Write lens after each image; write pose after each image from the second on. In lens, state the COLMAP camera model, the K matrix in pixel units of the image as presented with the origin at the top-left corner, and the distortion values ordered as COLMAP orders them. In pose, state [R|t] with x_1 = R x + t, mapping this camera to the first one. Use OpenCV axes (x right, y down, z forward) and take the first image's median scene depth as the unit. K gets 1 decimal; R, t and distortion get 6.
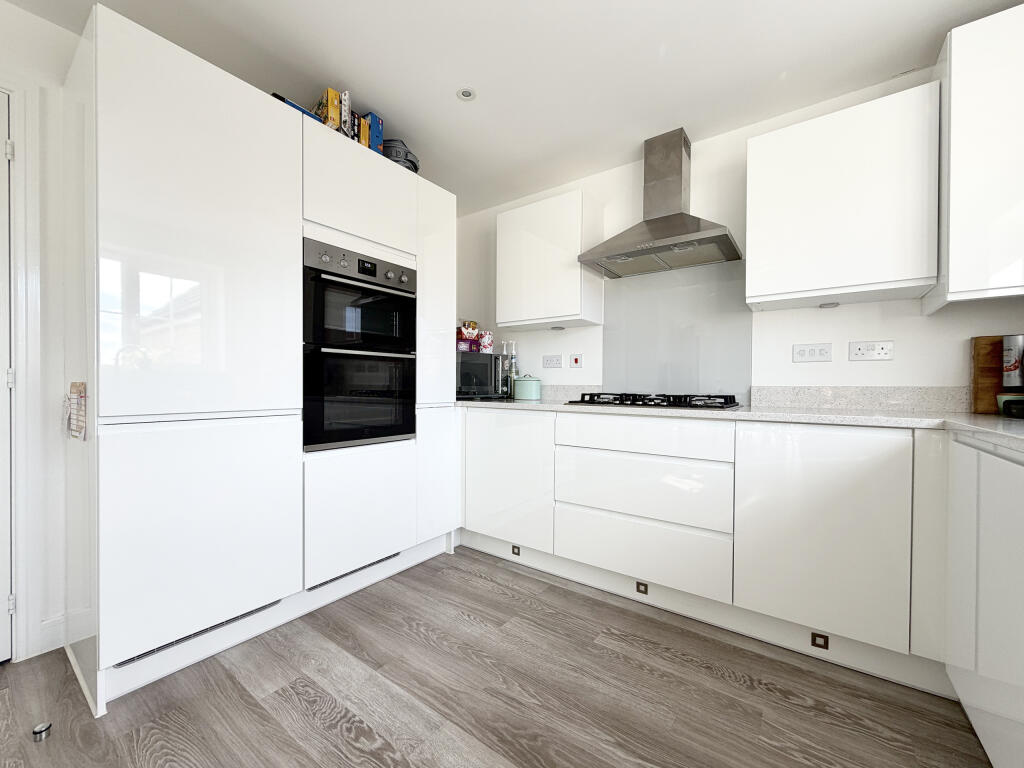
lens RADIAL K [[411.2, 0, 512.4], [0, 411.2, 390.3], [0, 0, 1]] dist [0.000027, -0.000097]
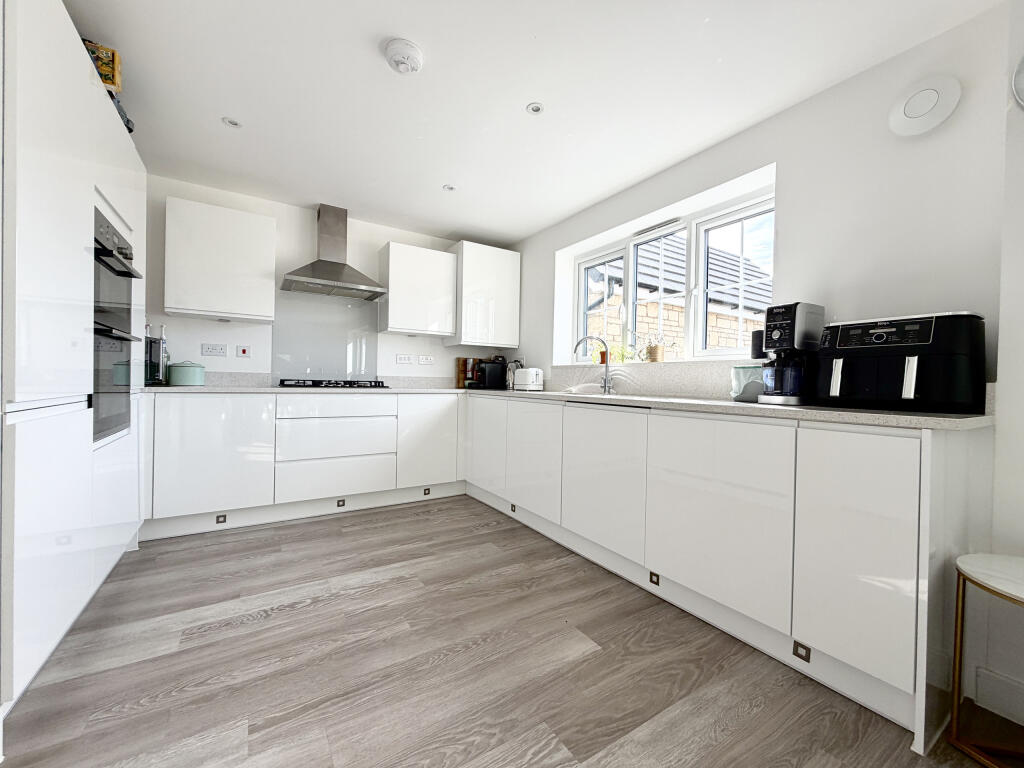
lens RADIAL K [[408.8, 0, 512.0], [0, 408.8, 384.0], [0, 0, 1]] dist [0.000949, 0.000014]
pose [[0.360989, -0.005492, 0.932554, -0.941530], [-0.007422, 0.999934, 0.008762, 0.005787], [-0.932540, -0.010085, 0.360925, -0.177719]]
